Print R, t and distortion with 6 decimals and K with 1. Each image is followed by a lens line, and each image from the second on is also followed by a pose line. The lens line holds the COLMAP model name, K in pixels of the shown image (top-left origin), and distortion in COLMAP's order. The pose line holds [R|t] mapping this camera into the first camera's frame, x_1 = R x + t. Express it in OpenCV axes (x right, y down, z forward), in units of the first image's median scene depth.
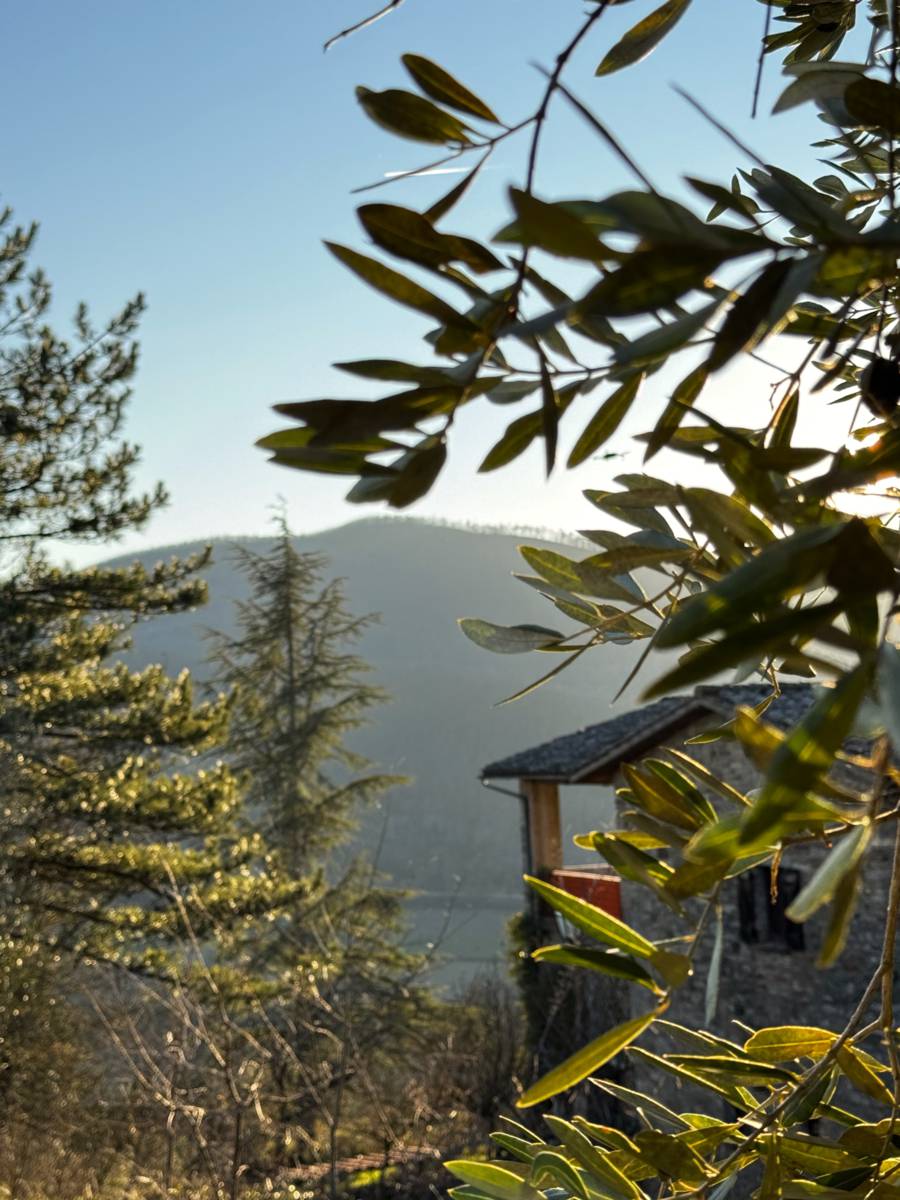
lens RADIAL K [[1867.6, 0, 449.4], [0, 1867.6, 600.8], [0, 0, 1]] dist [-0.024796, 0.000000]
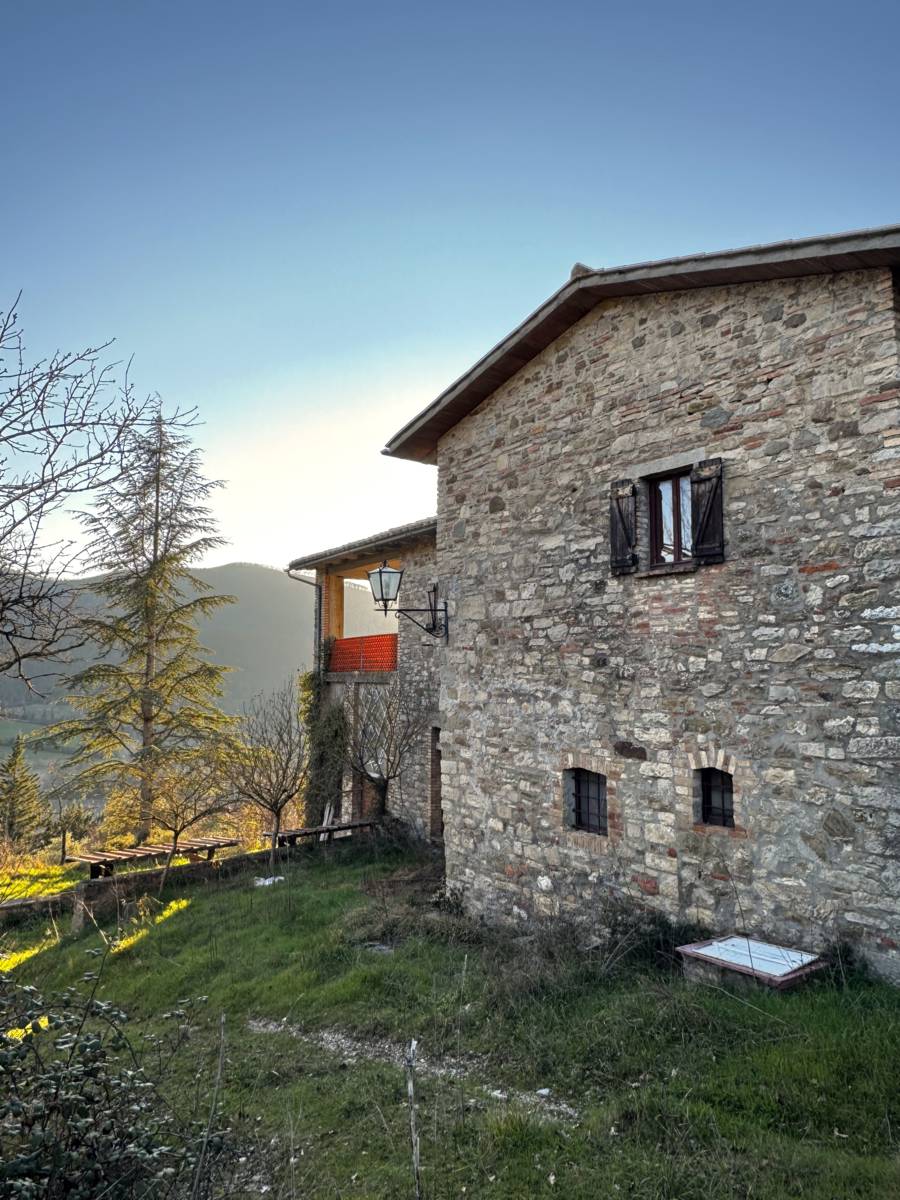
lens RADIAL K [[818.9, 0, 453.6], [0, 818.9, 603.1], [0, 0, 1]] dist [-0.006122, 0.009982]
pose [[0.974499, 0.069442, 0.213378, 0.008033], [-0.066339, 0.997562, -0.021680, 0.104927], [-0.214363, 0.006972, 0.976729, 0.339285]]
